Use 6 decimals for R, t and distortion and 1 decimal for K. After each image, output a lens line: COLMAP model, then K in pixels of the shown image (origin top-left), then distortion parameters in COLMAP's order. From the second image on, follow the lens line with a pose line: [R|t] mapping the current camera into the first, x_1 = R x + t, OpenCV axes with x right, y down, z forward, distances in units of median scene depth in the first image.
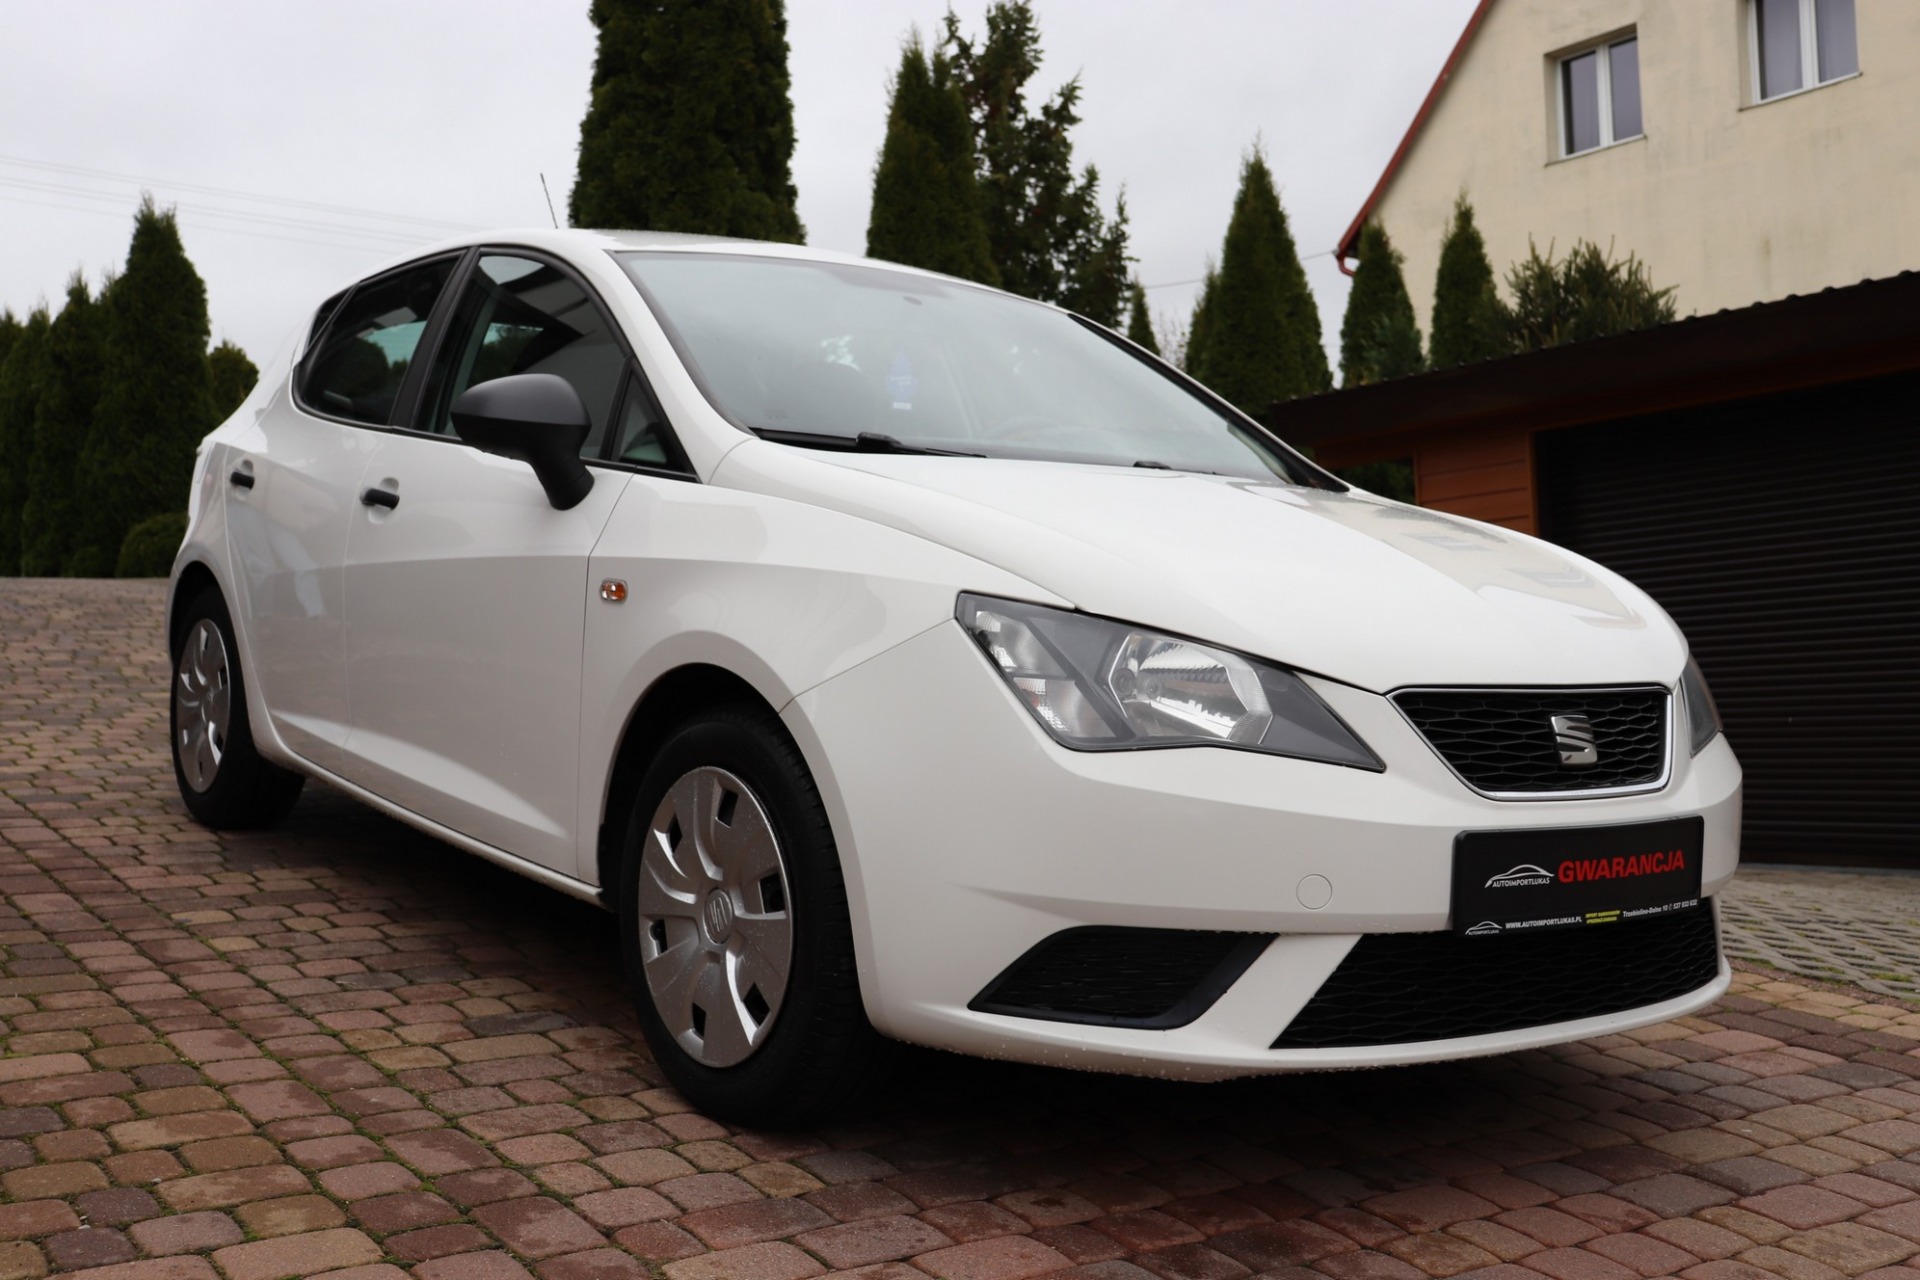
lens RADIAL K [[1961.0, 0, 960.0], [0, 1961.0, 640.0], [0, 0, 1]] dist [-0.108324, 0.212311]
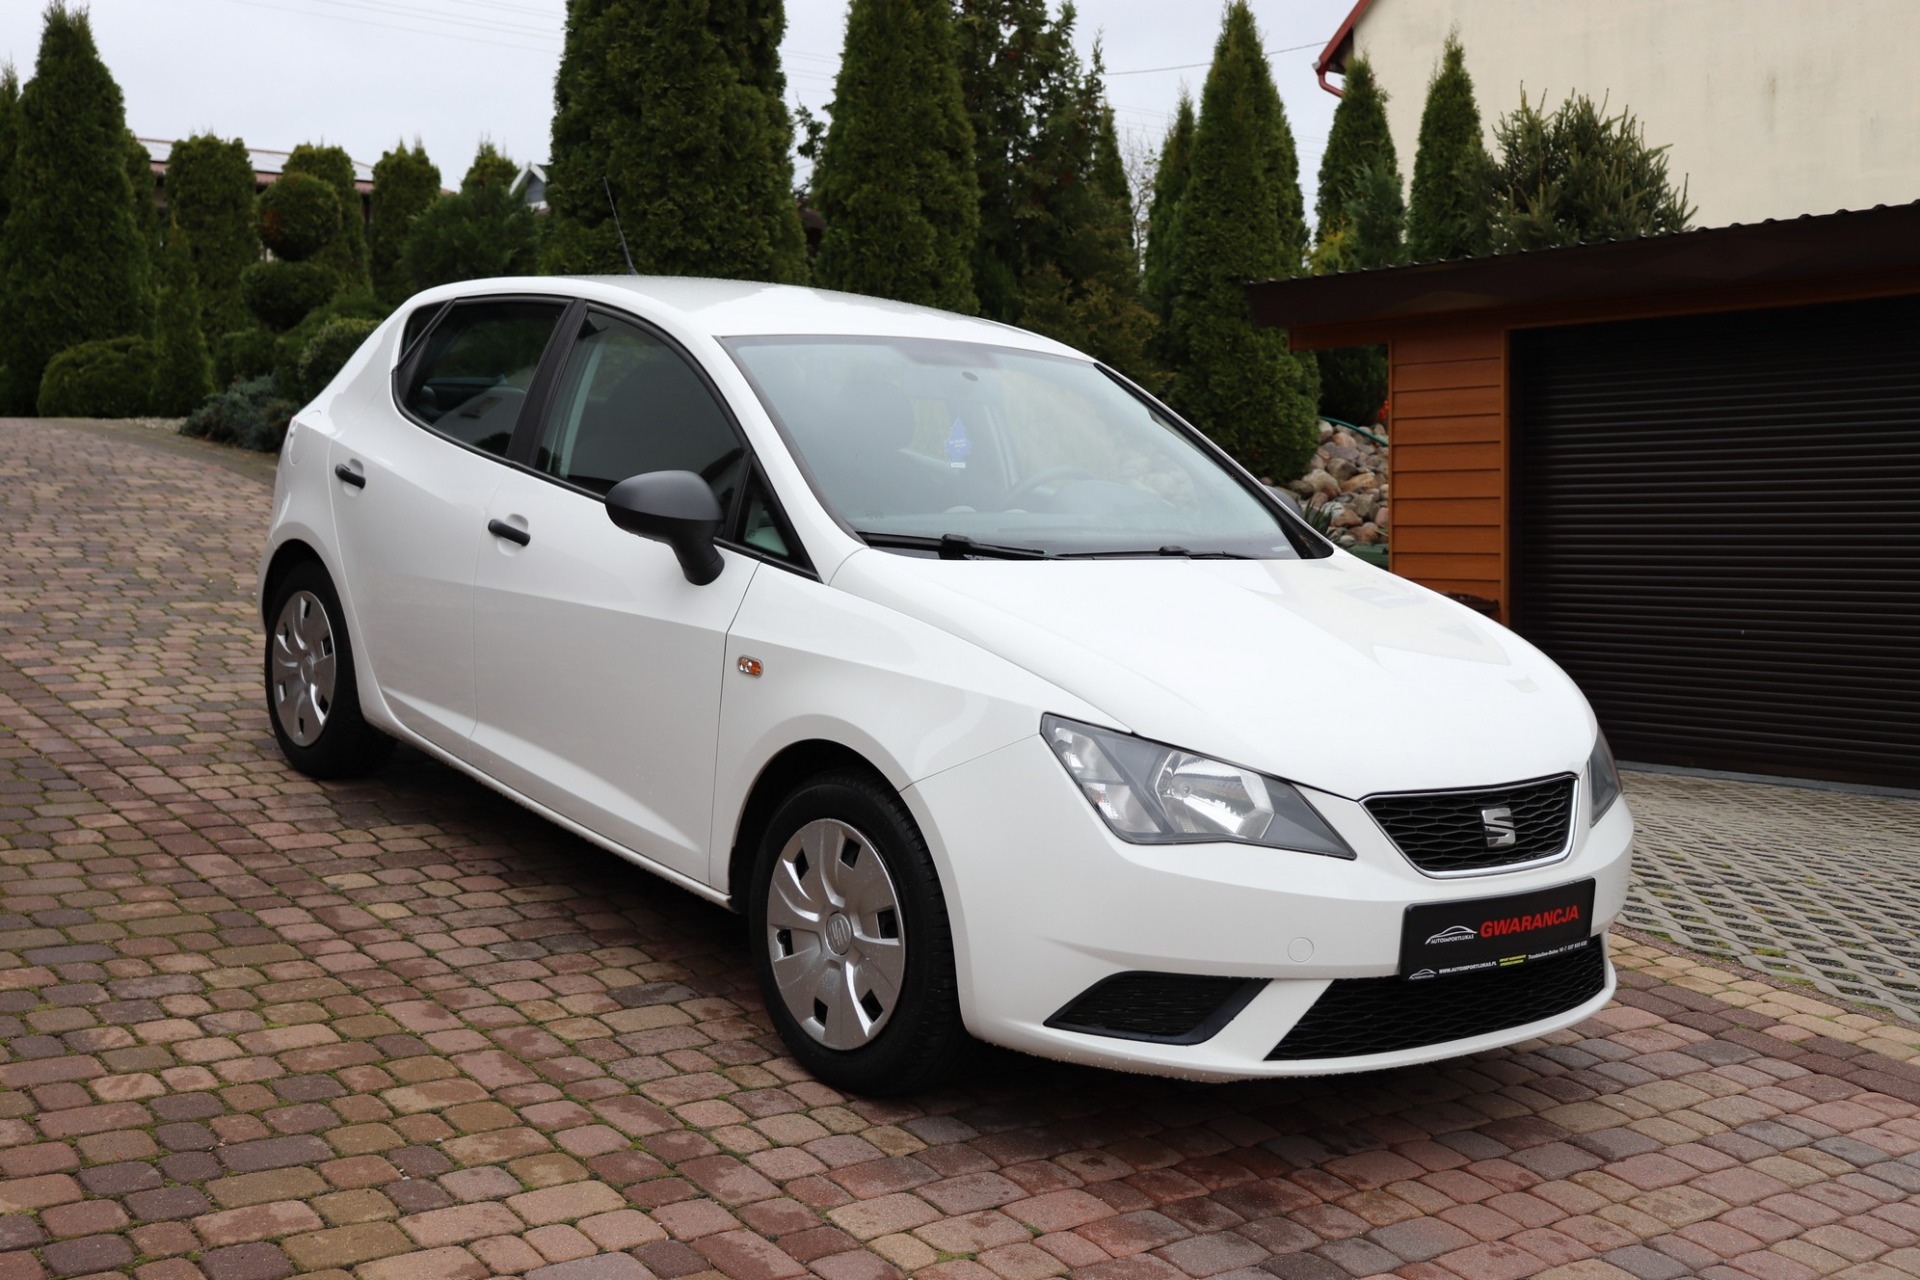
lens RADIAL K [[2119.3, 0, 960.0], [0, 2119.3, 640.0], [0, 0, 1]] dist [-0.075002, 0.244479]
pose [[0.998968, 0.027033, 0.036502, -0.086447], [-0.030348, 0.995152, 0.093547, -0.161294], [-0.033796, -0.094558, 0.994946, -0.329703]]
